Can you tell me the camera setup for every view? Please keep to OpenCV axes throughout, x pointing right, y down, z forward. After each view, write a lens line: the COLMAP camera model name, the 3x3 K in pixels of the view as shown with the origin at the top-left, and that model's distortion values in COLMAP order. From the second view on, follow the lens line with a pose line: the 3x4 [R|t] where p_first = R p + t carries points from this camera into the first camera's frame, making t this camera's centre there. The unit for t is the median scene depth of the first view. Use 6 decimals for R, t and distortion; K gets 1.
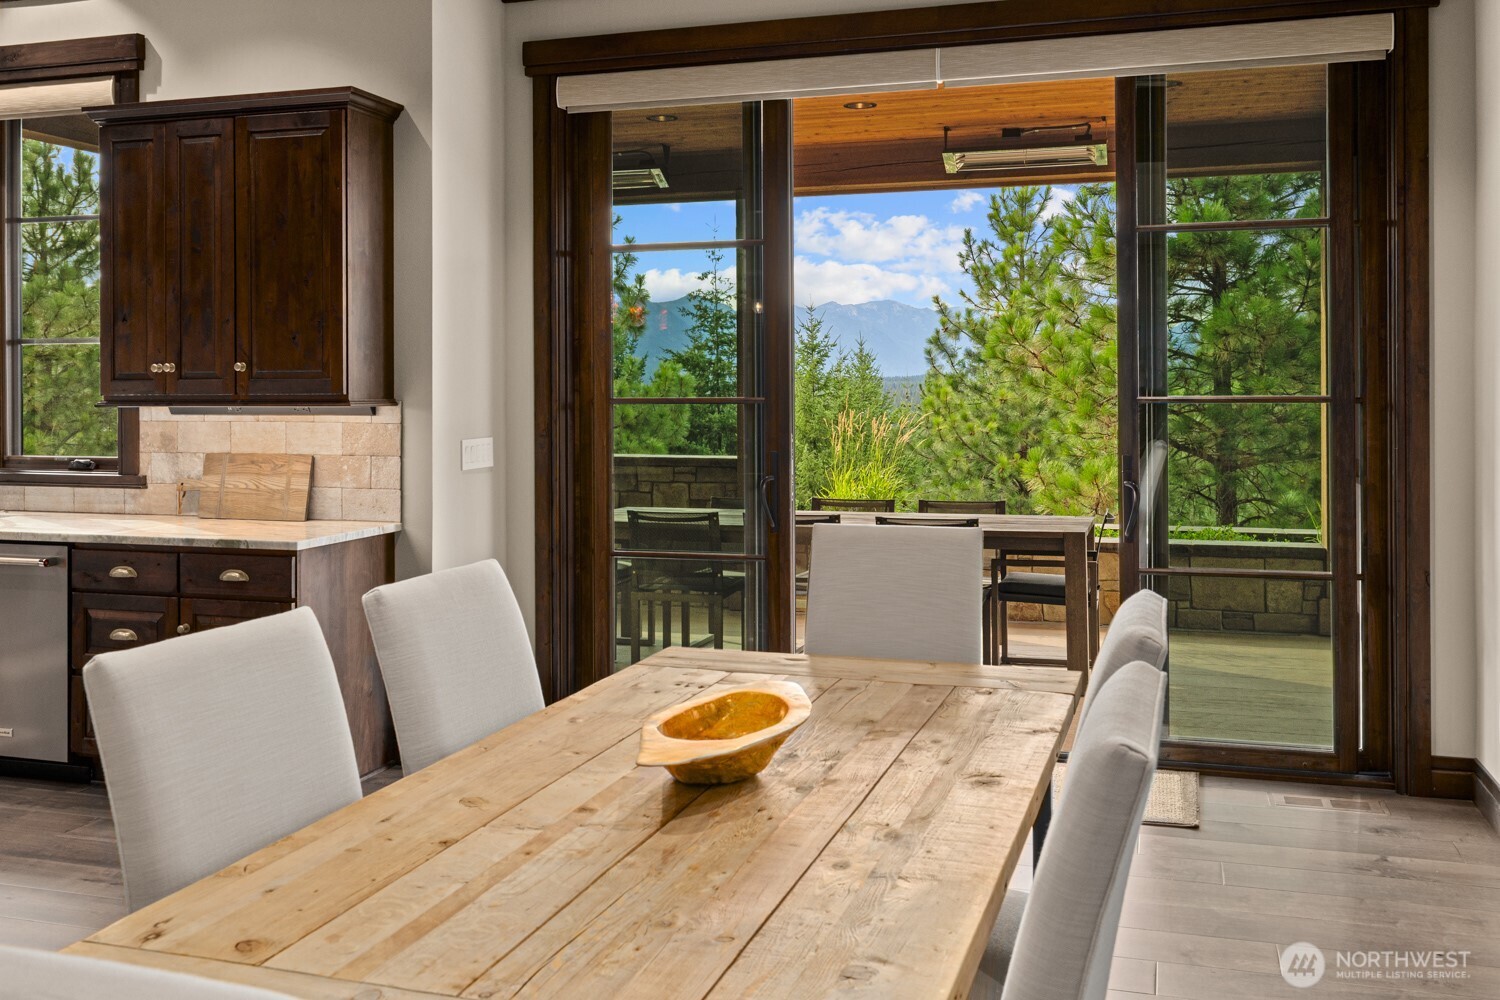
lens RADIAL K [[1457.8, 0, 753.4], [0, 1457.8, 388.7], [0, 0, 1]] dist [-0.013398, -0.001499]
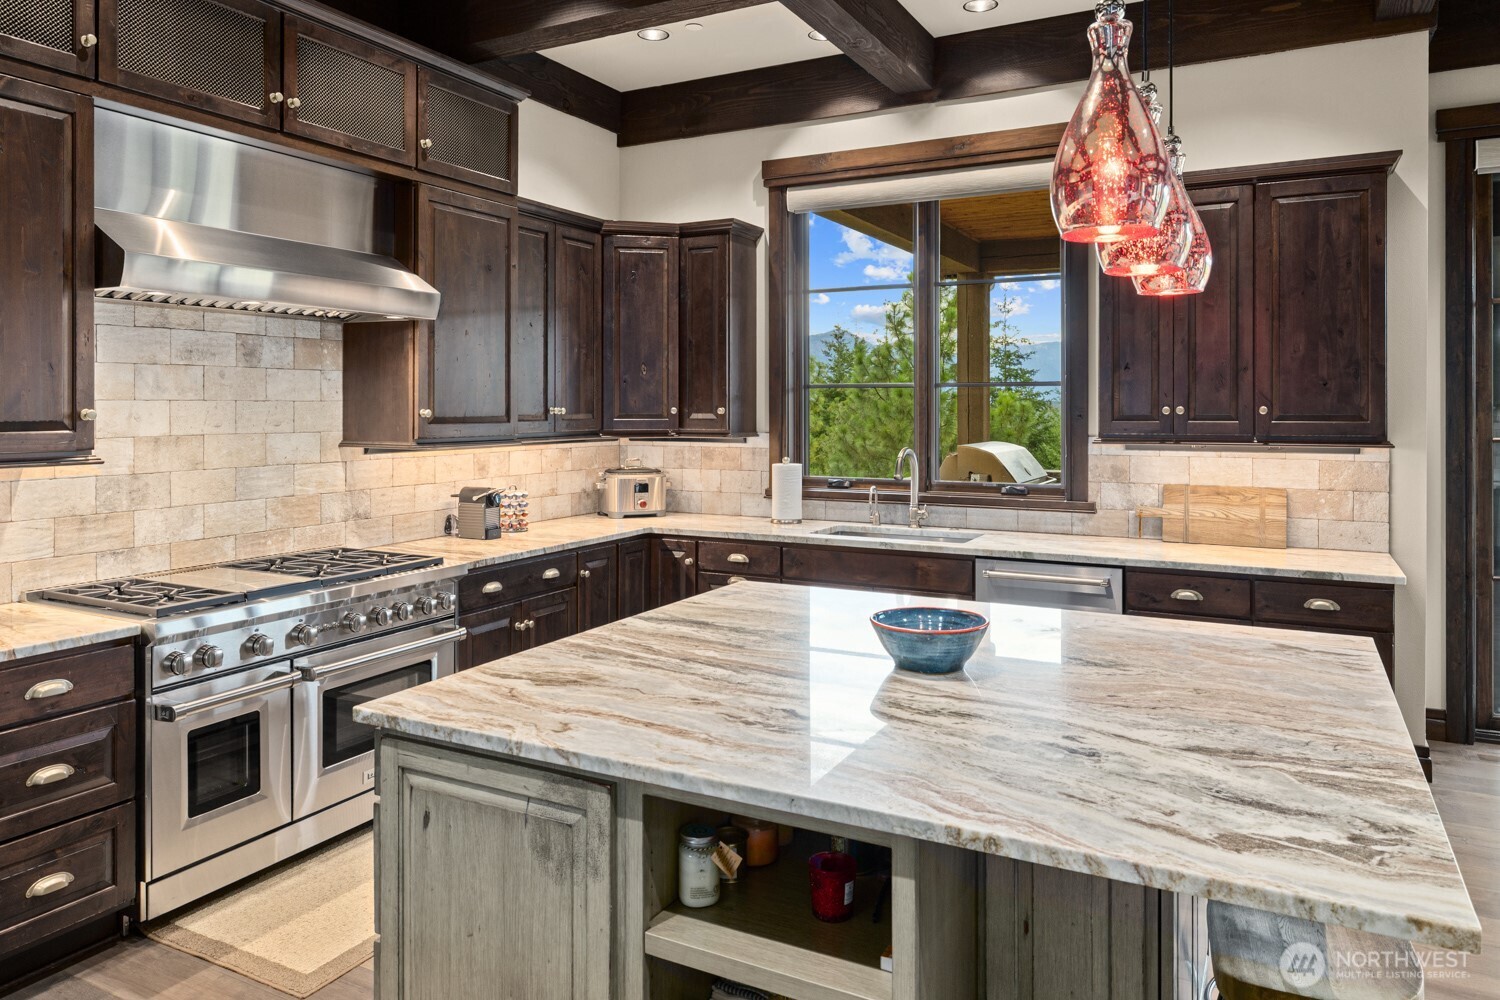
lens RADIAL K [[1074.8, 0, 752.2], [0, 1074.8, 416.5], [0, 0, 1]] dist [0.002560, 0.003890]
pose [[0.977941, 0.005041, -0.208822, -0.532873], [-0.004180, 0.999981, 0.004563, -0.011659], [0.208841, -0.003590, 0.977943, 0.114067]]
